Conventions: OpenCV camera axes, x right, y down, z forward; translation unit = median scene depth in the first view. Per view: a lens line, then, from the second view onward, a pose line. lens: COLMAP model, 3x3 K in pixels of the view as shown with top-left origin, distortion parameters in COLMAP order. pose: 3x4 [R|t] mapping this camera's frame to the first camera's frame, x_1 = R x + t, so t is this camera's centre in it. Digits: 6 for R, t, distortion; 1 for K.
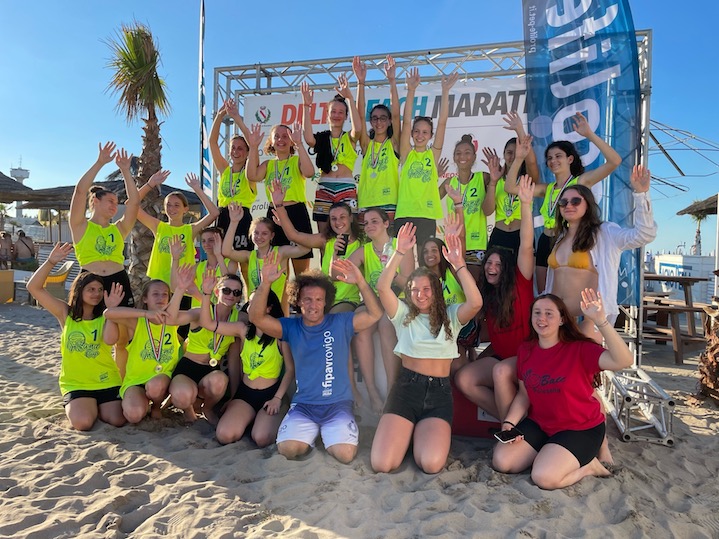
lens RADIAL K [[557.4, 0, 347.7], [0, 557.4, 272.2], [0, 0, 1]] dist [0.071908, -0.101261]
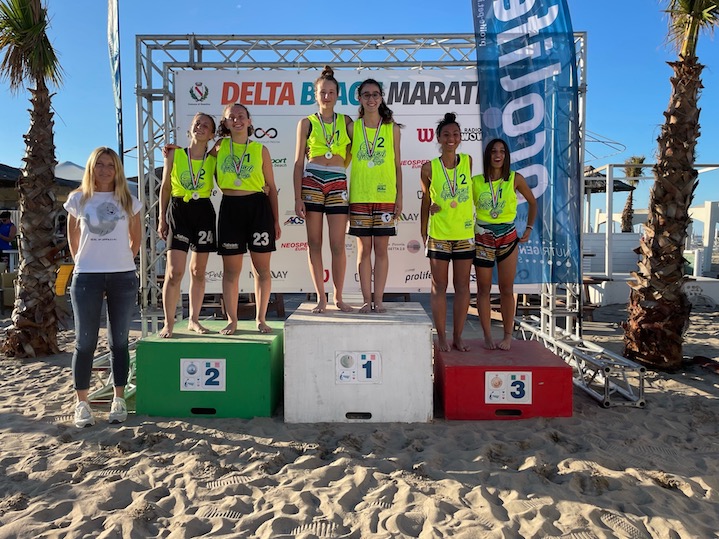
lens RADIAL K [[557.4, 0, 358.6], [0, 557.4, 268.7], [0, 0, 1]] dist [0.071908, -0.101261]
pose [[0.955853, -0.044125, 0.290512, -0.209948], [0.035686, 0.998775, 0.034285, -0.021612], [-0.291669, -0.022404, 0.956257, 0.062895]]
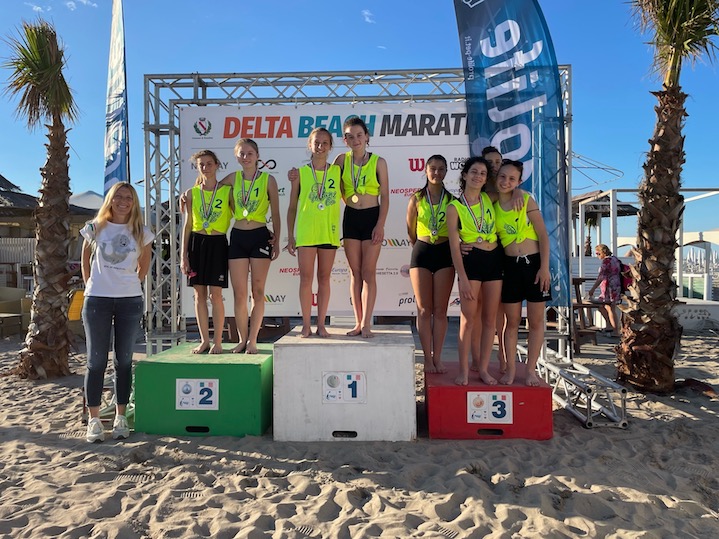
lens RADIAL K [[557.4, 0, 359.2], [0, 557.4, 270.9], [0, 0, 1]] dist [0.071908, -0.101261]
pose [[0.965031, -0.036211, 0.259623, -0.175012], [0.039731, 0.999176, -0.008320, -0.018982], [-0.259108, 0.018344, 0.965674, 0.012845]]
